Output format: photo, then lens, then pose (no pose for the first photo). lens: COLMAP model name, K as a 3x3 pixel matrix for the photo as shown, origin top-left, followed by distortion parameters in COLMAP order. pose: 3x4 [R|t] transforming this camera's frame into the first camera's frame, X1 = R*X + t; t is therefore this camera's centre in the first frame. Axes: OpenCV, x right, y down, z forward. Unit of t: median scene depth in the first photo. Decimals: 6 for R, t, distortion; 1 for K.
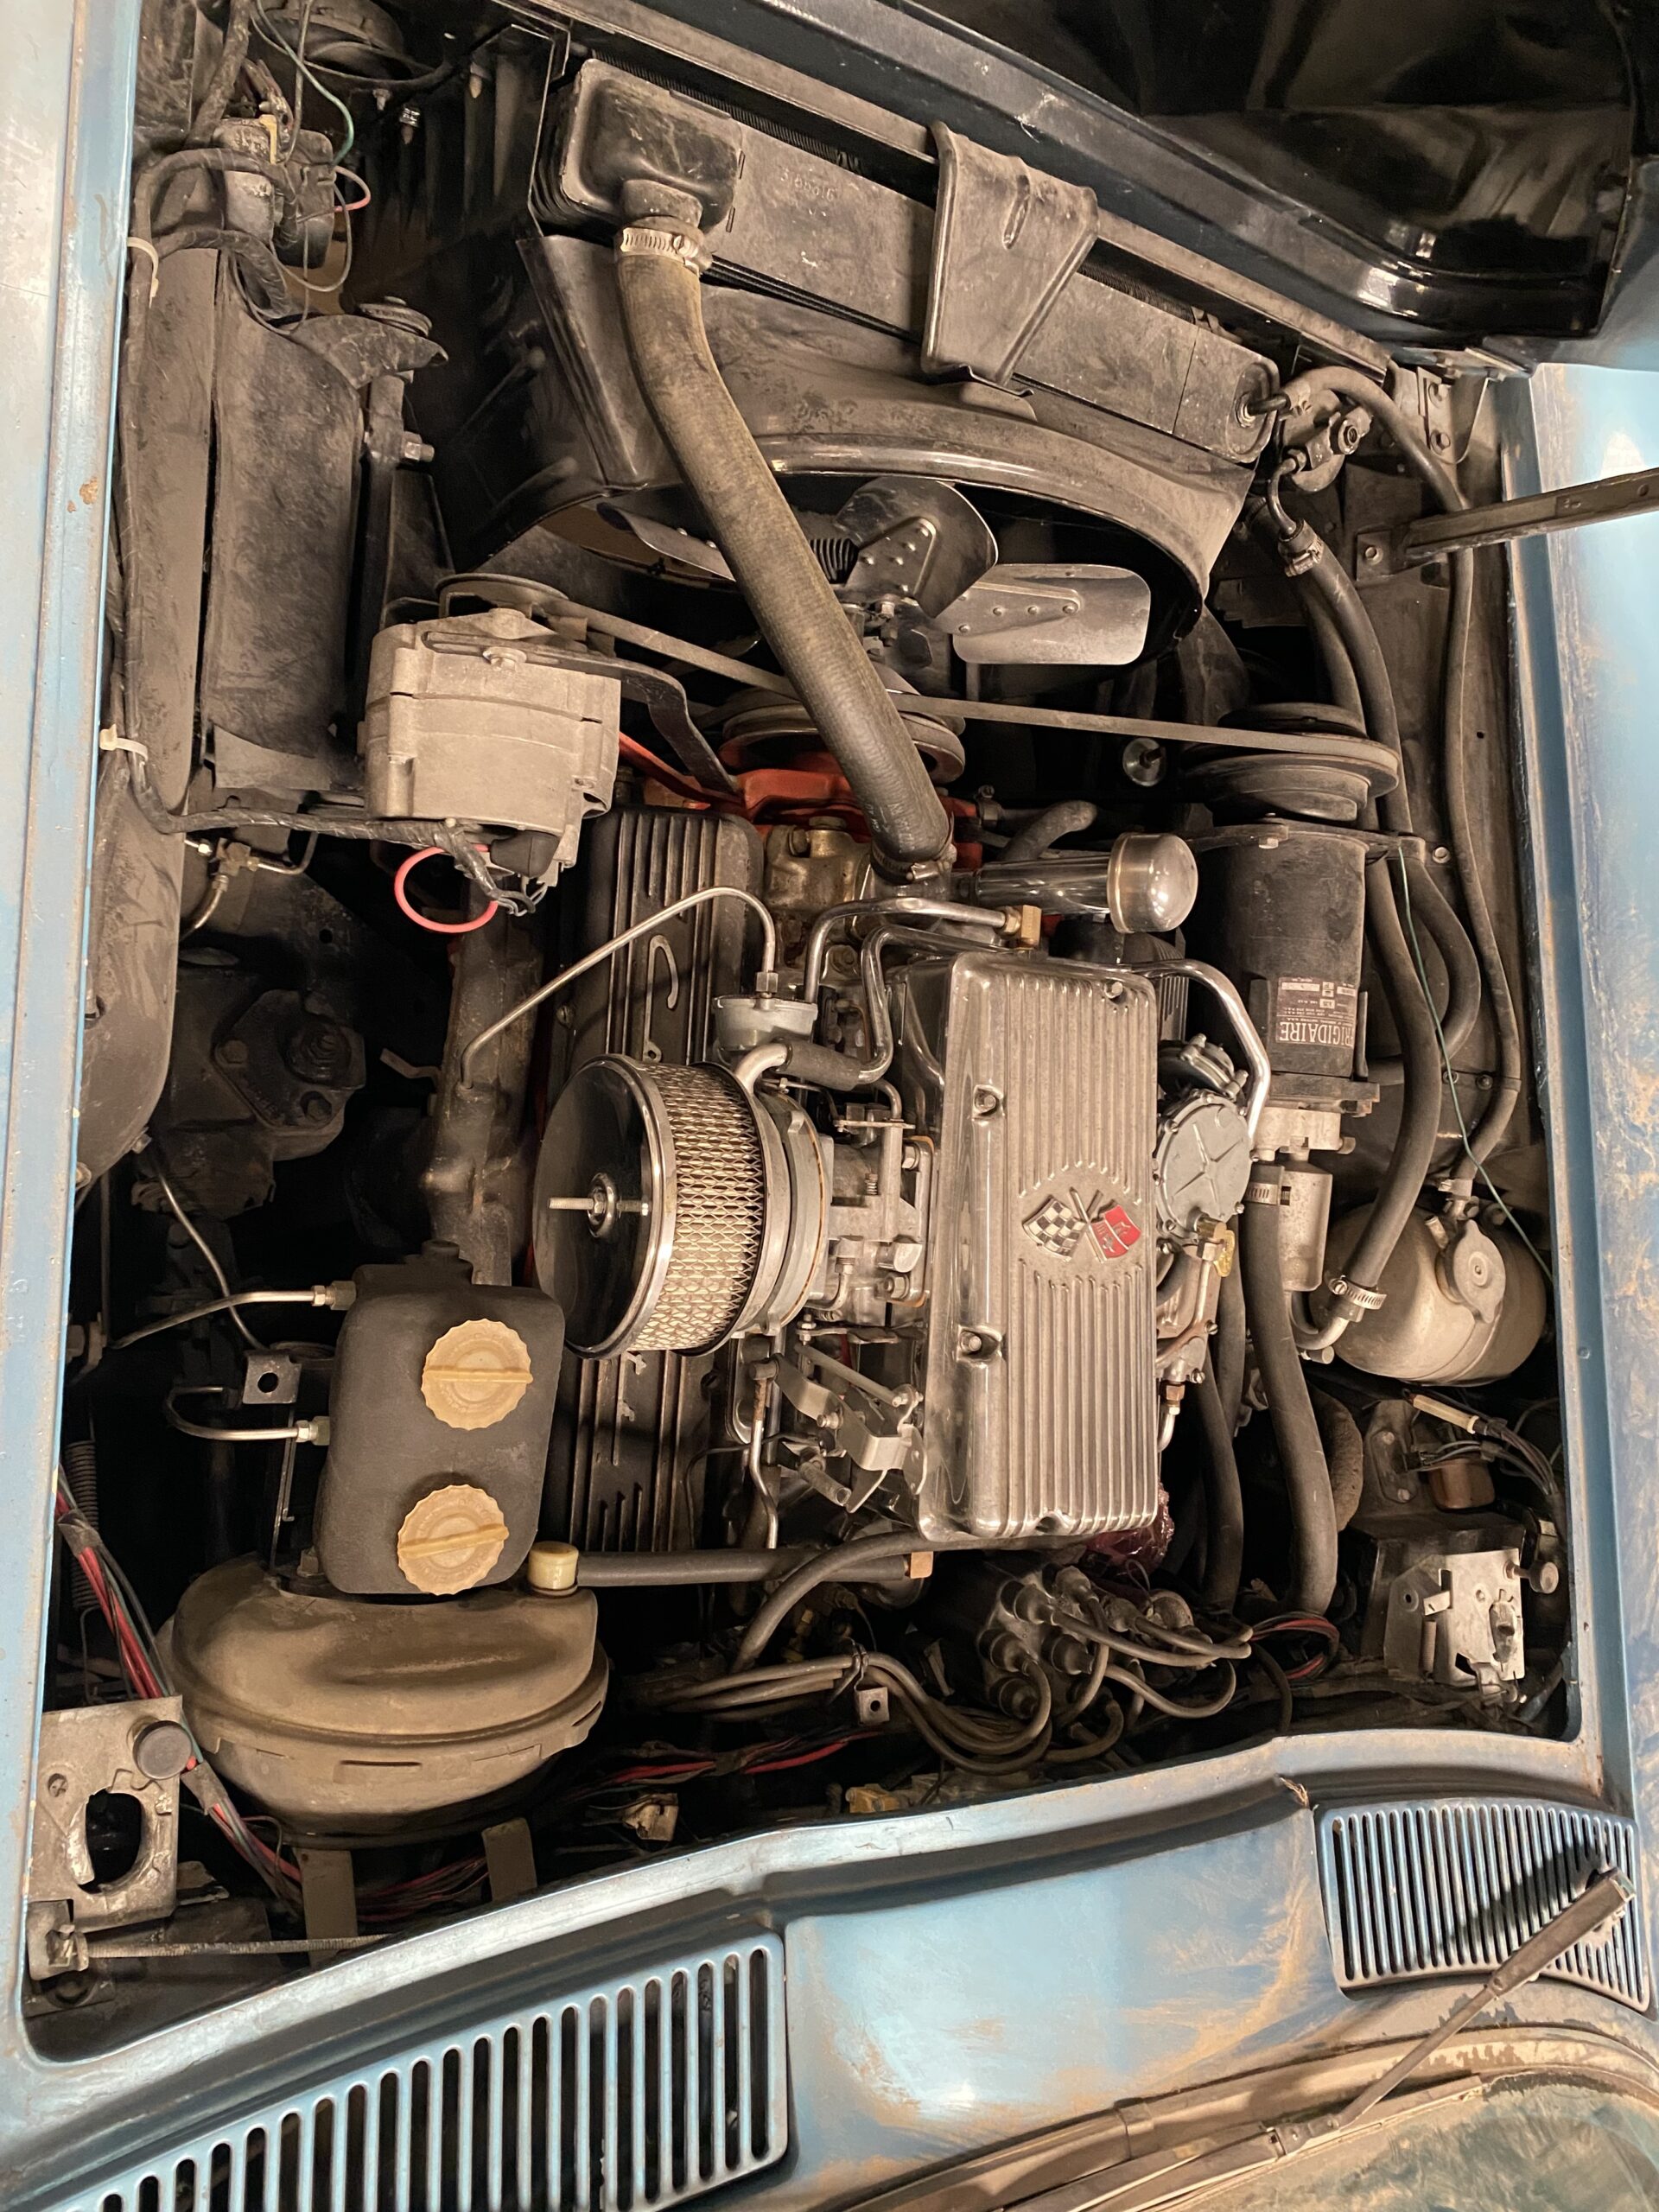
lens RADIAL K [[1720.9, 0, 848.7], [0, 1720.9, 1105.6], [0, 0, 1]] dist [0.031351, -0.034393]
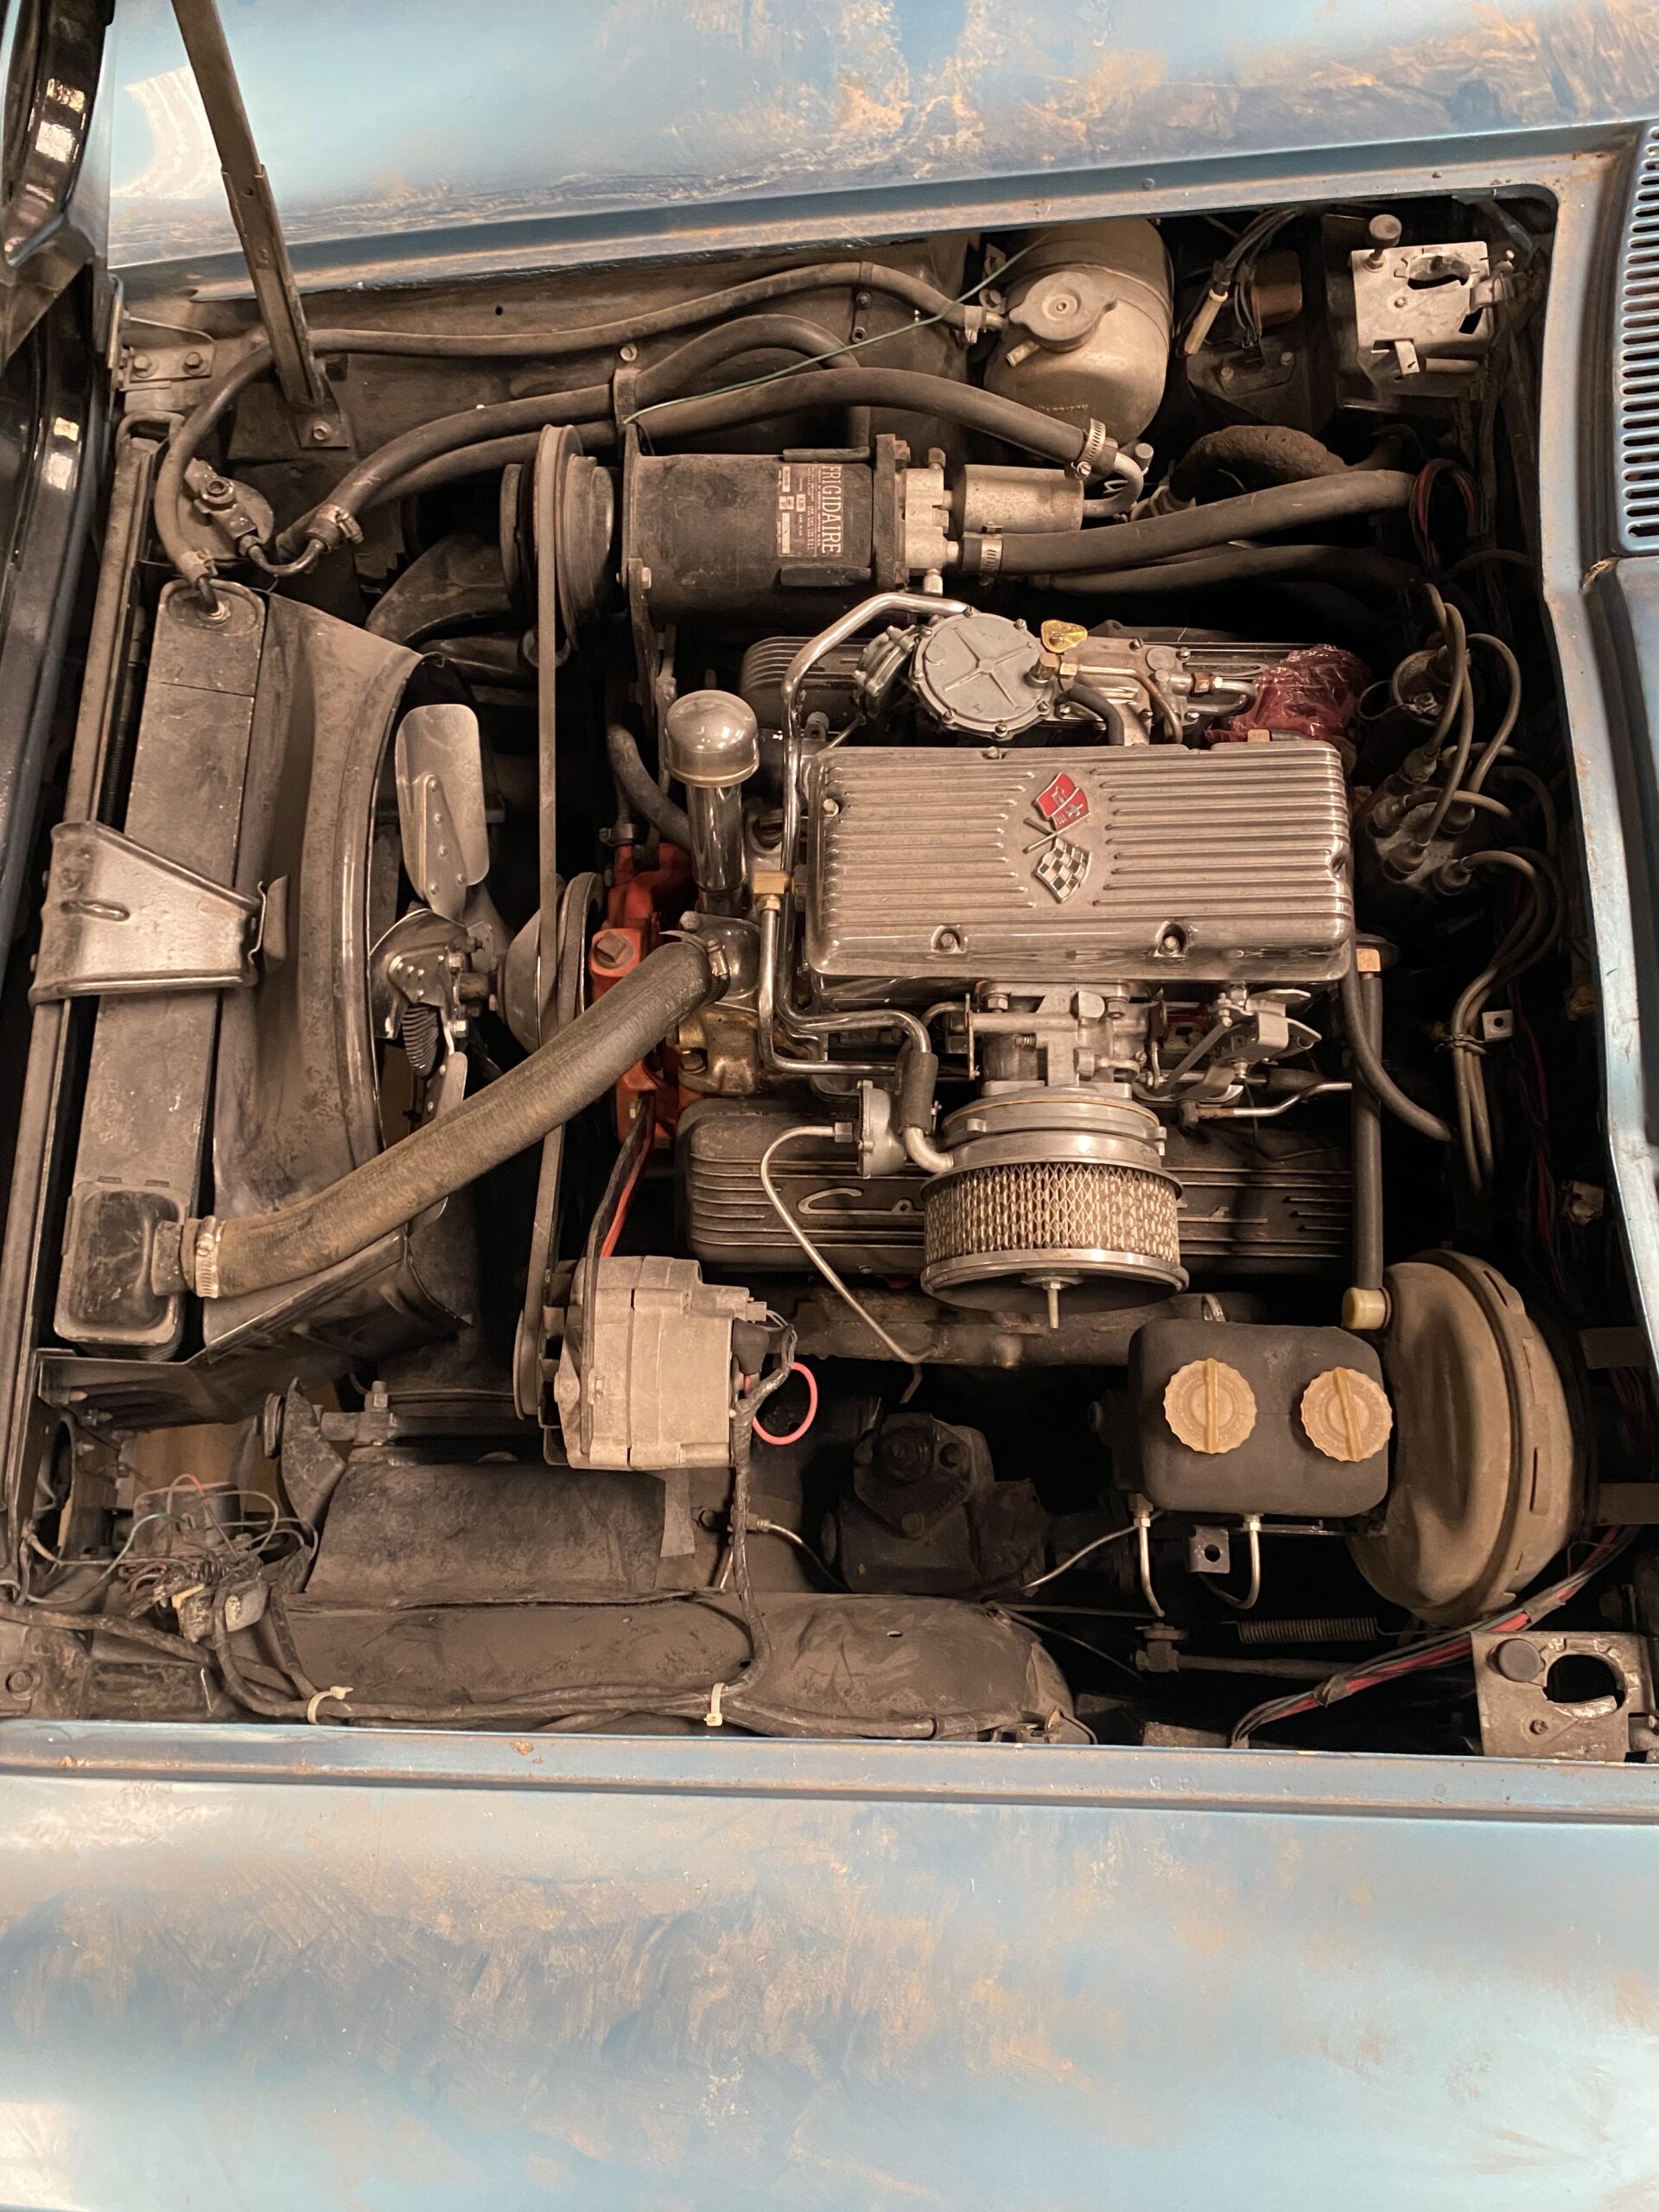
lens RADIAL K [[1720.9, 0, 815.1], [0, 1720.9, 1118.4], [0, 0, 1]] dist [0.031351, -0.034393]
pose [[-0.051069, -0.957206, -0.284867, 0.267899], [0.998475, -0.054922, 0.005547, -0.091817], [-0.020955, -0.284149, 0.958551, -0.067933]]
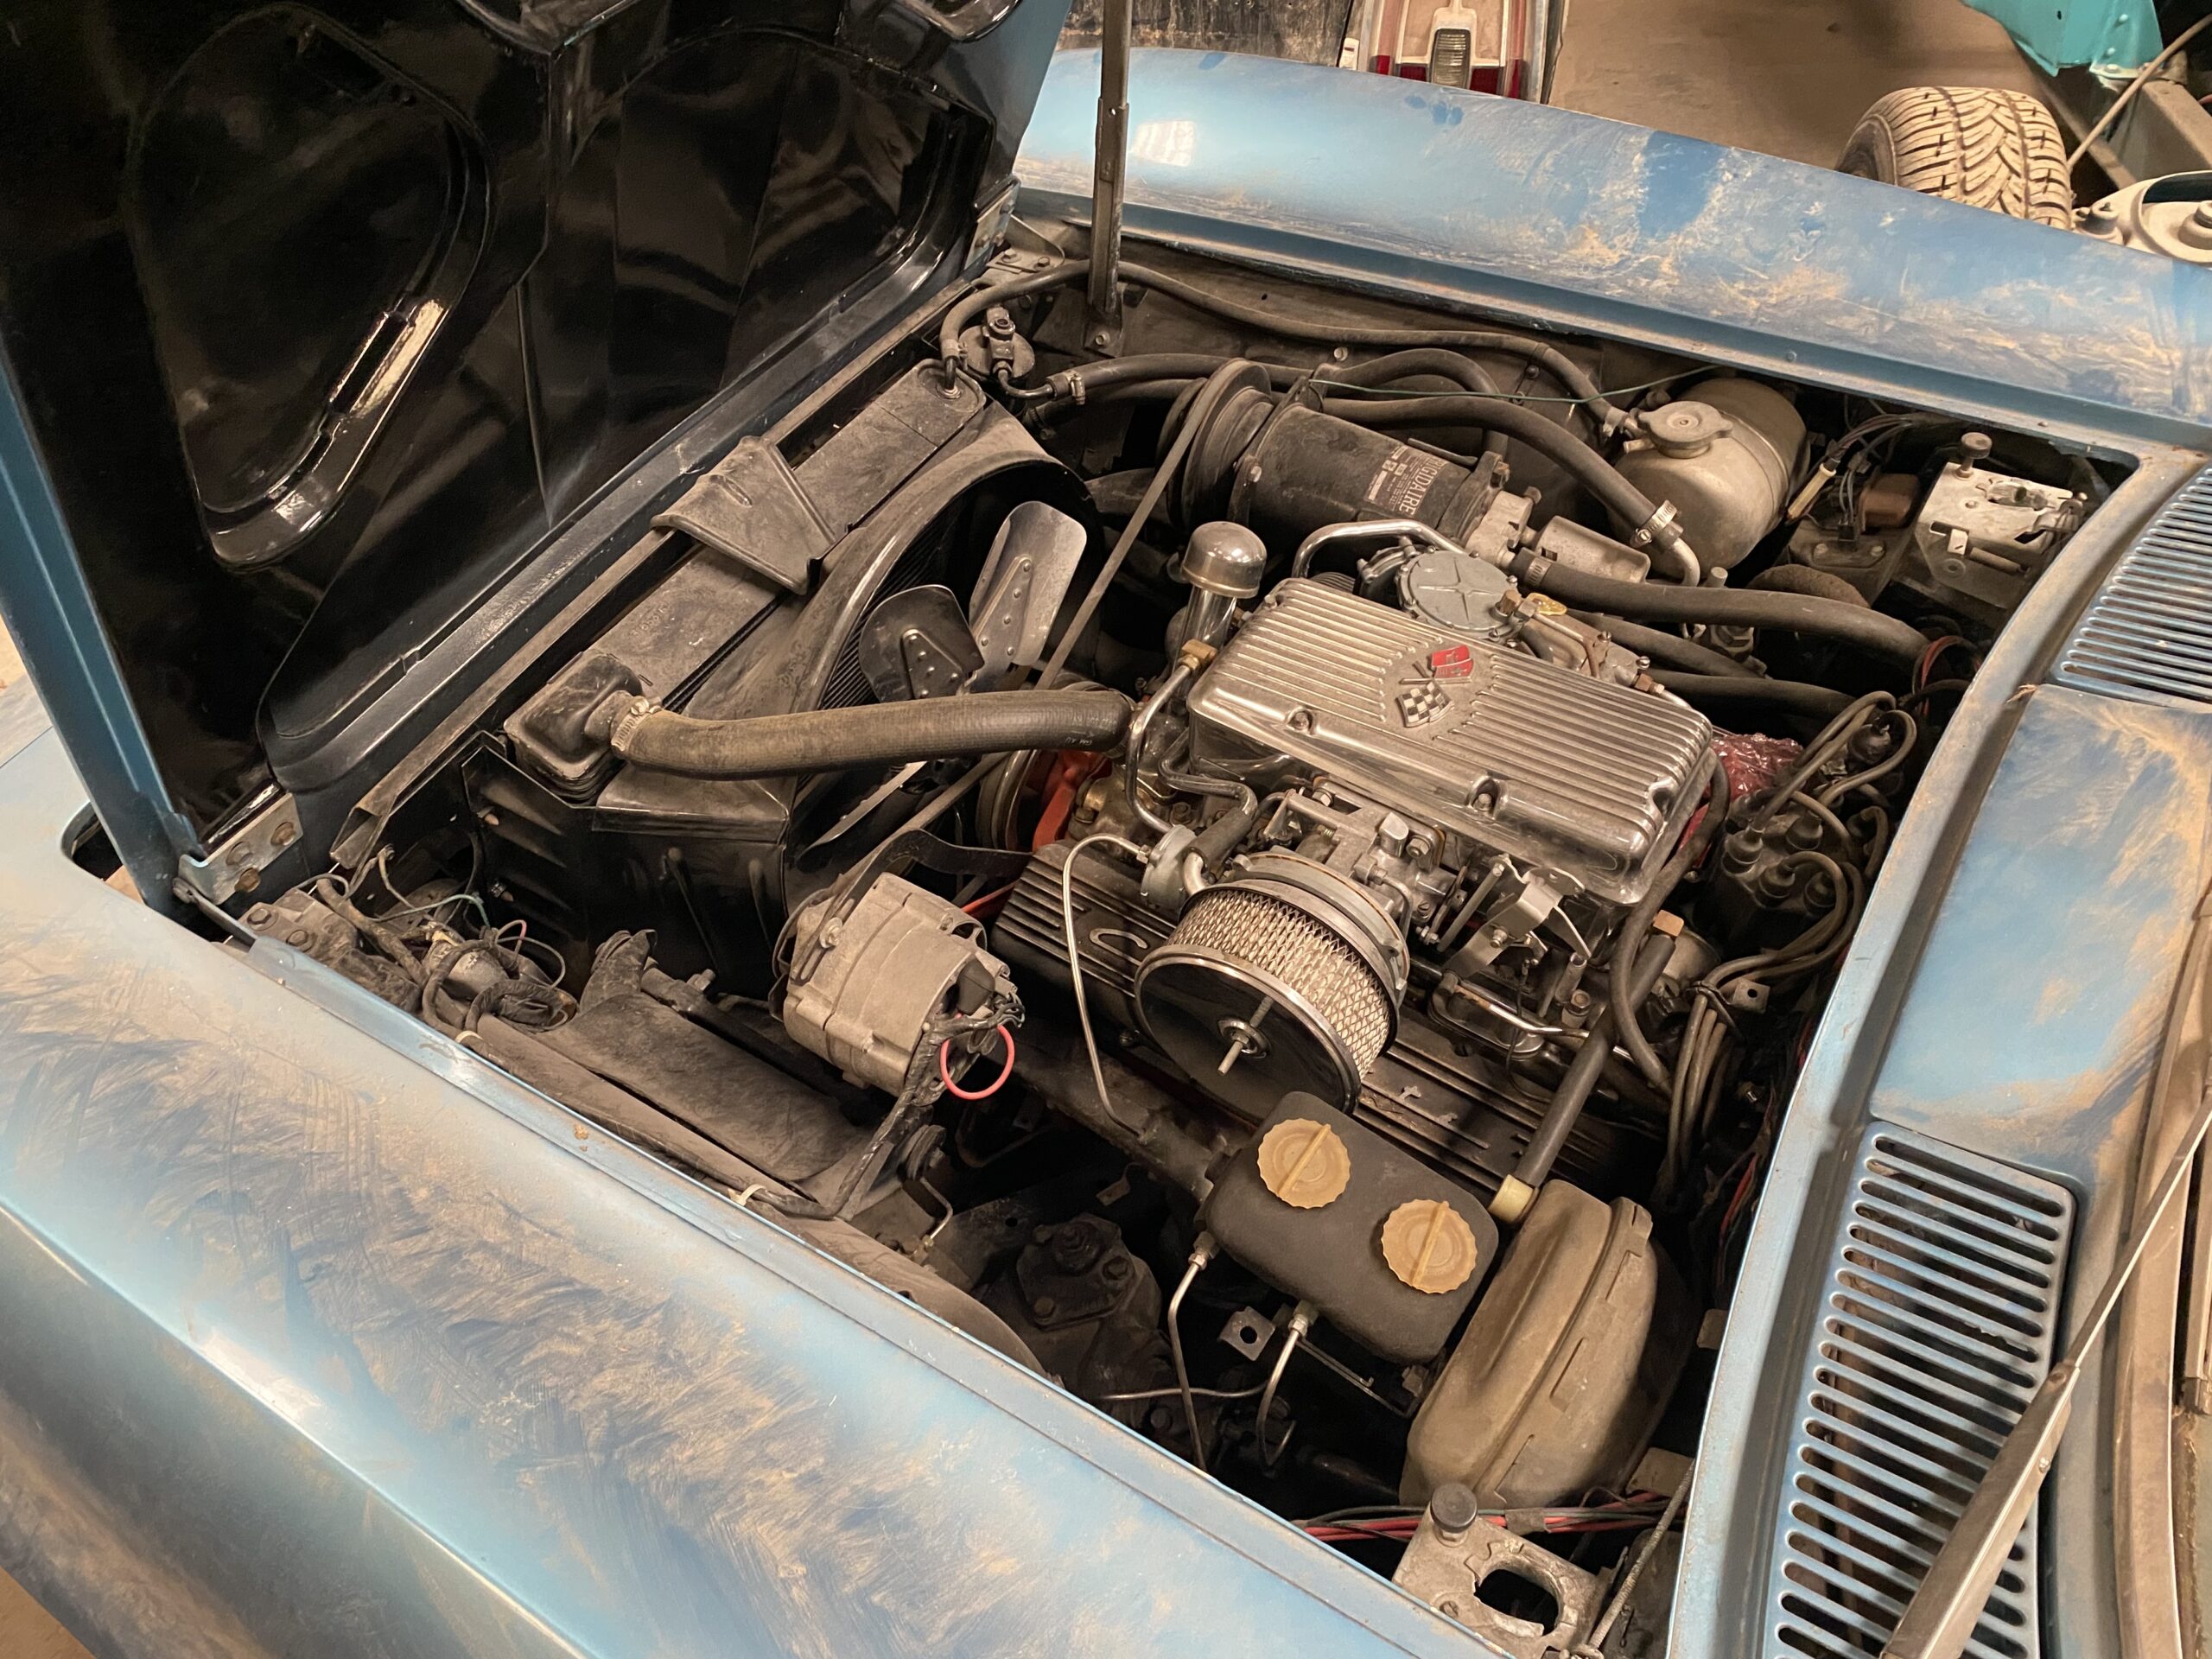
lens RADIAL K [[1720.9, 0, 1117.9], [0, 1720.9, 825.6], [0, 0, 1]] dist [0.031351, -0.034393]
pose [[0.389365, -0.920473, 0.033541, -0.073732], [0.882298, 0.362266, -0.300523, 0.256293], [0.264473, 0.146607, 0.953184, -0.164979]]
